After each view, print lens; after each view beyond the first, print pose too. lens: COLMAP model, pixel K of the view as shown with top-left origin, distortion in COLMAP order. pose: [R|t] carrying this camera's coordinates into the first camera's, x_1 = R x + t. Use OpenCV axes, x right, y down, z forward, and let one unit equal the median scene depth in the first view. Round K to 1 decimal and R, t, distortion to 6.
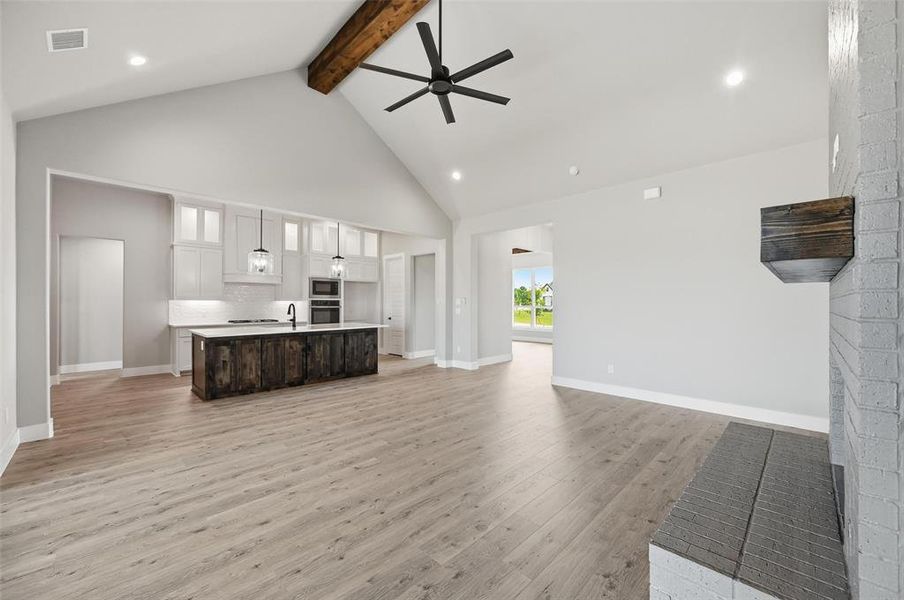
lens RADIAL K [[356.4, 0, 457.9], [0, 356.4, 301.1], [0, 0, 1]] dist [0.002131, 0.000089]
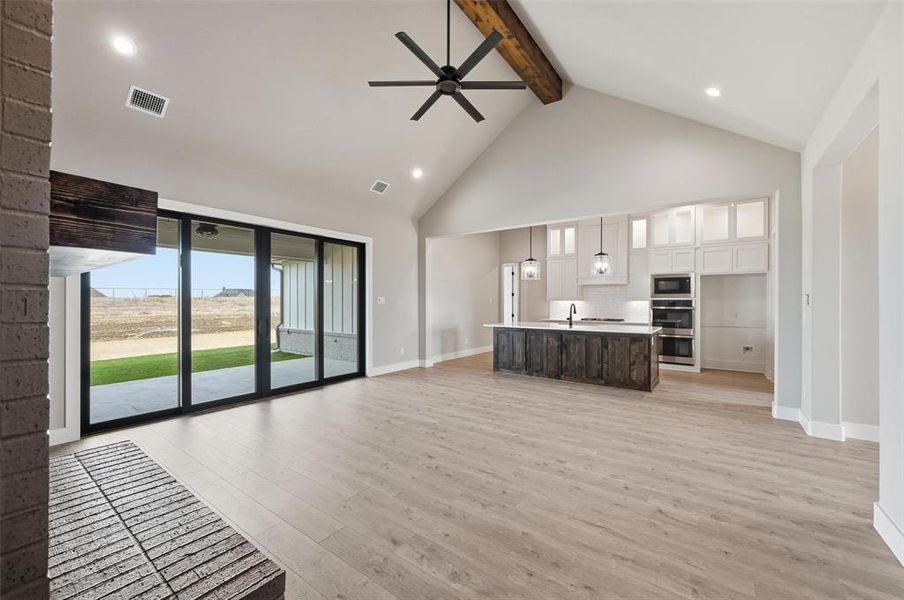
lens RADIAL K [[356.4, 0, 457.9], [0, 356.4, 301.1], [0, 0, 1]] dist [0.002131, 0.000089]
pose [[0.152122, -0.005103, -0.988349, 0.783321], [0.002501, 0.999985, -0.004779, 0.006251], [0.988359, -0.001745, 0.152132, 0.730851]]
